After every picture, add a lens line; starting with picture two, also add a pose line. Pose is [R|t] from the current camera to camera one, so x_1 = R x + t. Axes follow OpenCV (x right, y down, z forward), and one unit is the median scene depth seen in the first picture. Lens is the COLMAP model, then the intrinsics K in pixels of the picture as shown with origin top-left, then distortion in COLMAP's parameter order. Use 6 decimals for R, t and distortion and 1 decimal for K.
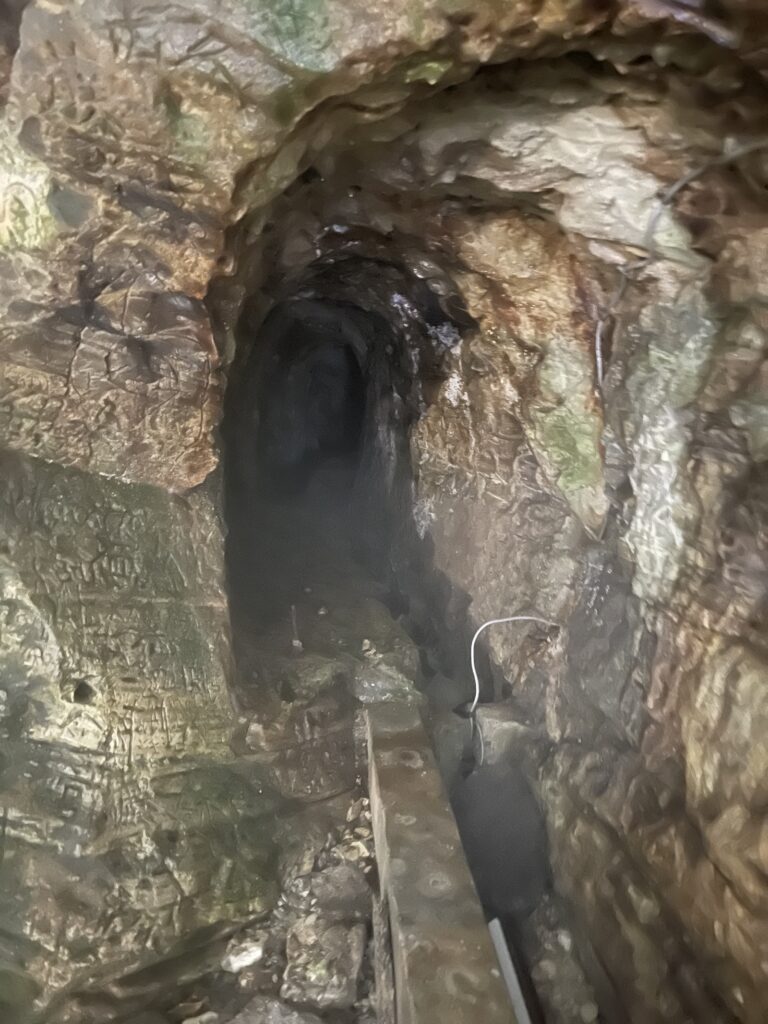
lens RADIAL K [[768.5, 0, 386.5], [0, 768.5, 519.4], [0, 0, 1]] dist [0.022108, -0.041604]
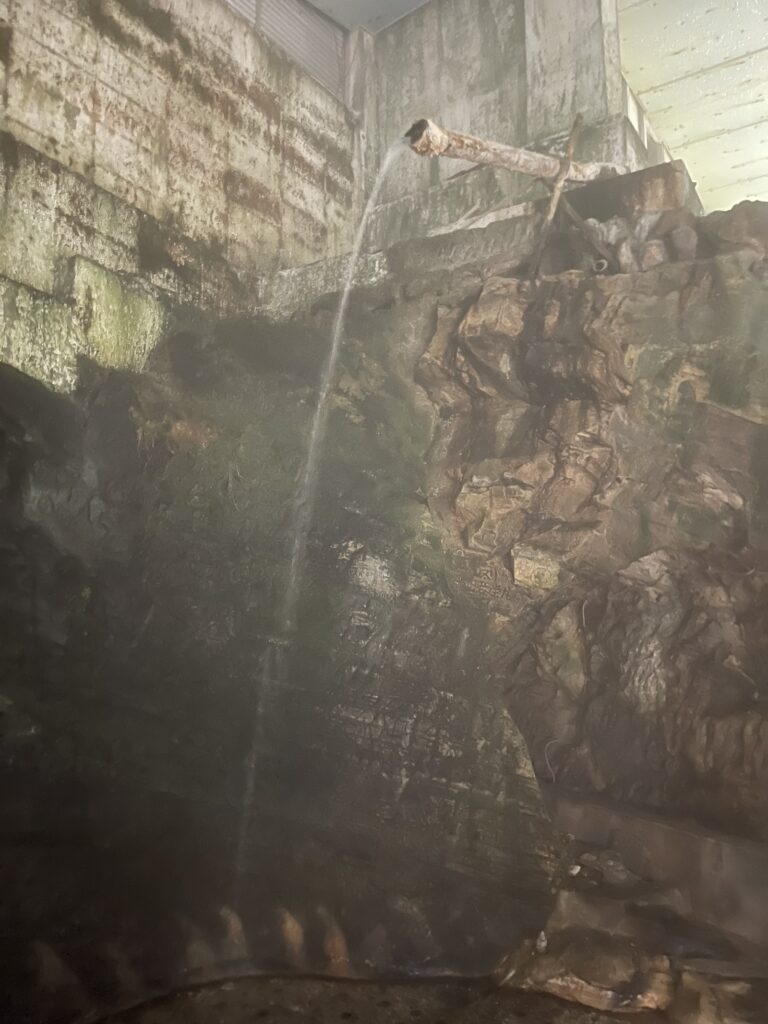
lens RADIAL K [[768.5, 0, 386.5], [0, 768.5, 519.4], [0, 0, 1]] dist [0.022108, -0.041604]
pose [[0.875934, 0.064025, 0.478163, -1.932018], [0.077426, 0.959649, -0.270330, 0.129857], [-0.476177, 0.273813, 0.835633, -1.022575]]
